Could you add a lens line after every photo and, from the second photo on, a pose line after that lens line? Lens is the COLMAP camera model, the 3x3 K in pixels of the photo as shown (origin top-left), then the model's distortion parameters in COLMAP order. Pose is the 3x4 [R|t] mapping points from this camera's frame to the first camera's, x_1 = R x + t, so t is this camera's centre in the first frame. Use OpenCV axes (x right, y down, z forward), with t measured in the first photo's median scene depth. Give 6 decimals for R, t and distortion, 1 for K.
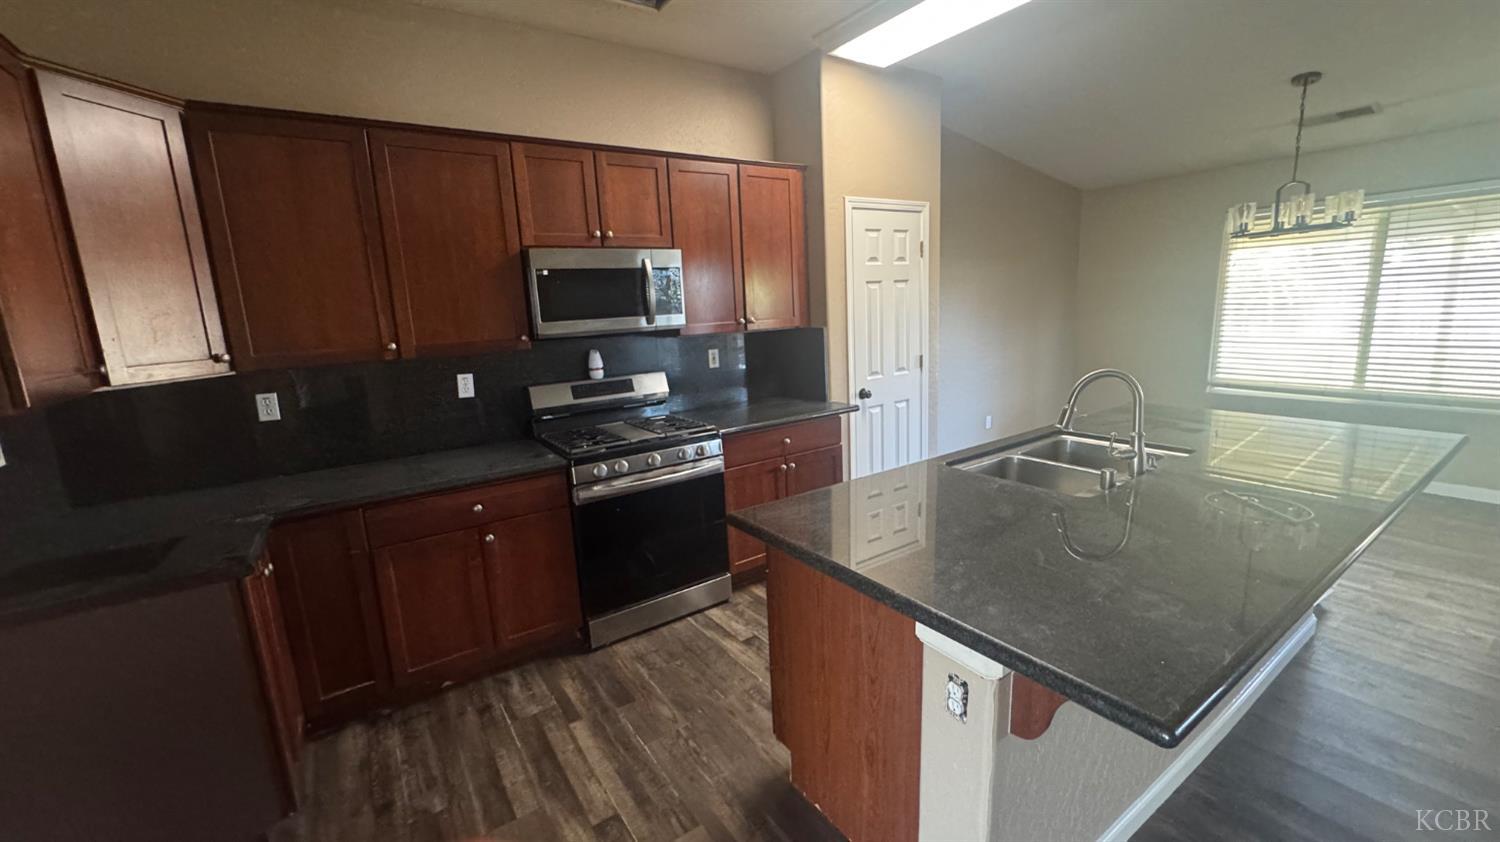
lens RADIAL K [[605.0, 0, 753.1], [0, 605.0, 419.5], [0, 0, 1]] dist [-0.006827, 0.000225]
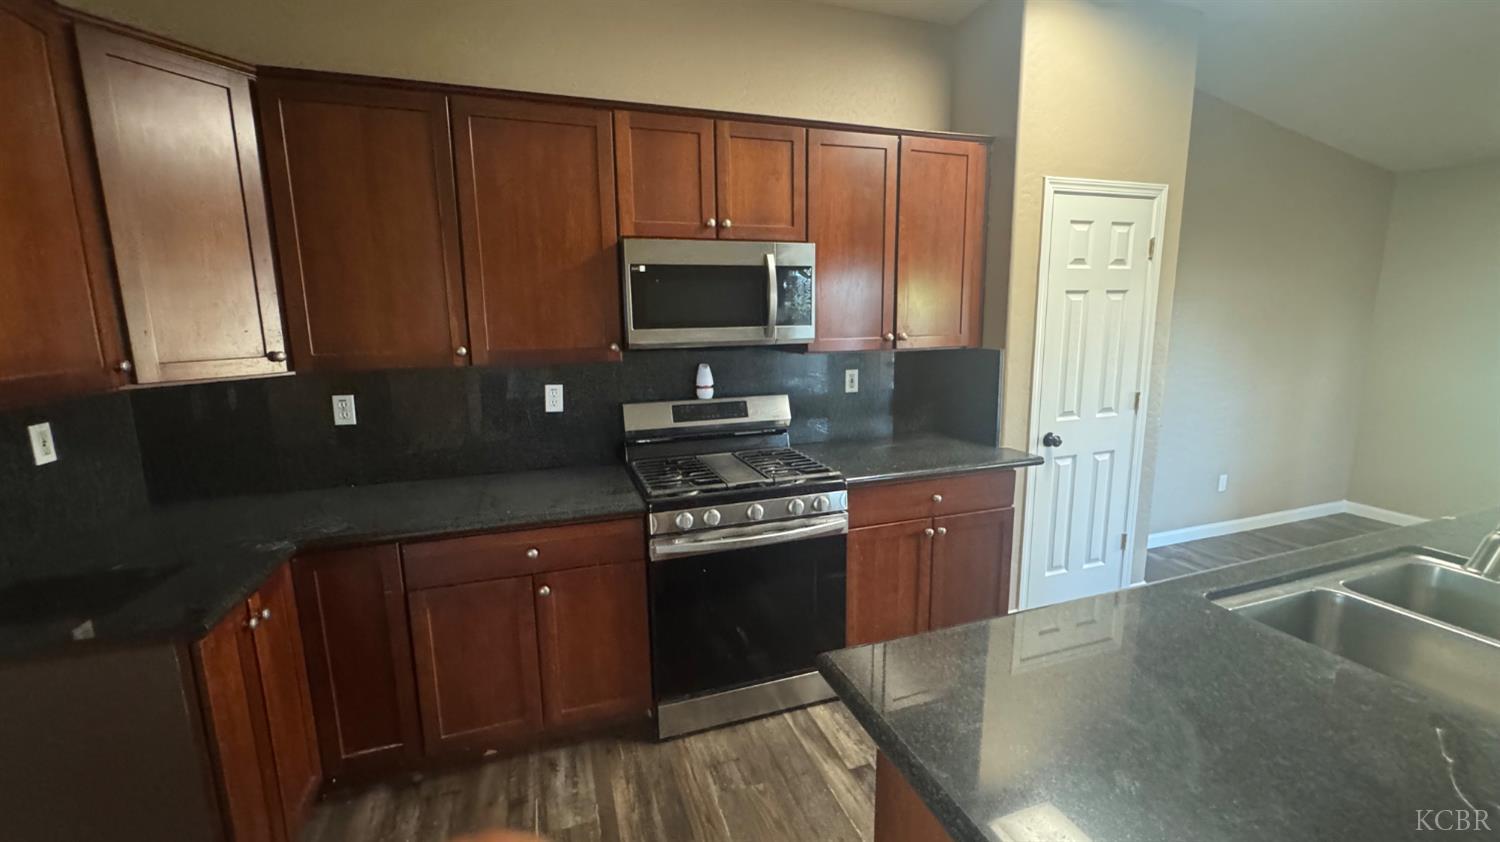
lens RADIAL K [[600.1, 0, 749.7], [0, 600.1, 417.4], [0, 0, 1]] dist [-0.006930, 0.000477]
pose [[0.962794, 0.078638, -0.258543, 0.018350], [-0.082057, 0.996625, -0.002442, -0.049173], [0.257478, 0.023567, 0.965997, 0.240651]]
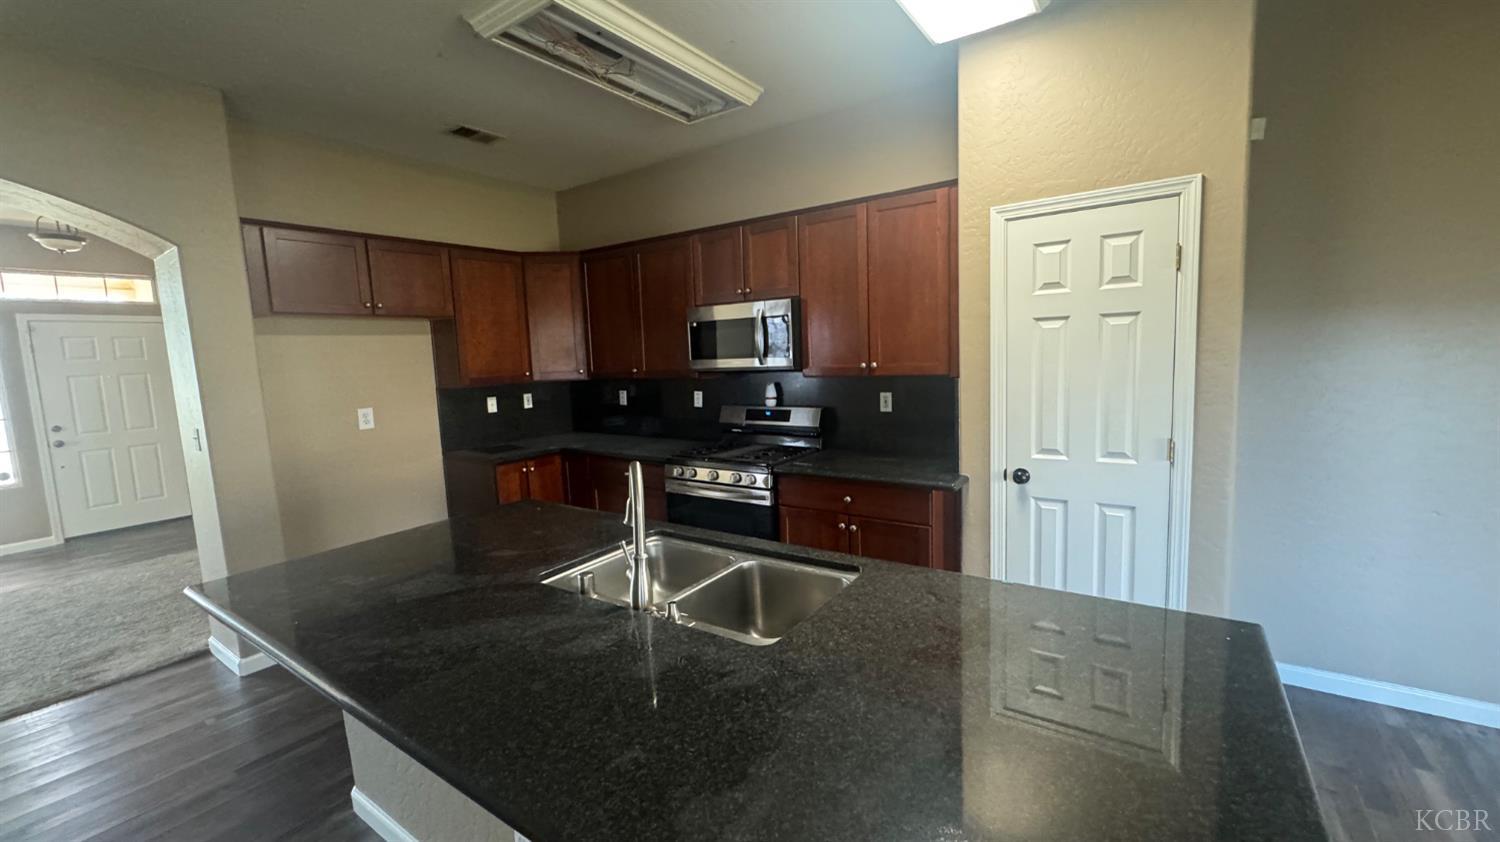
lens RADIAL K [[594.2, 0, 758.0], [0, 594.2, 417.9], [0, 0, 1]] dist [-0.007707, 0.000071]
pose [[0.368249, 0.139250, -0.919240, 0.904904], [-0.155510, 0.984016, 0.086765, -0.157993], [0.916629, 0.111000, 0.384018, 0.578420]]
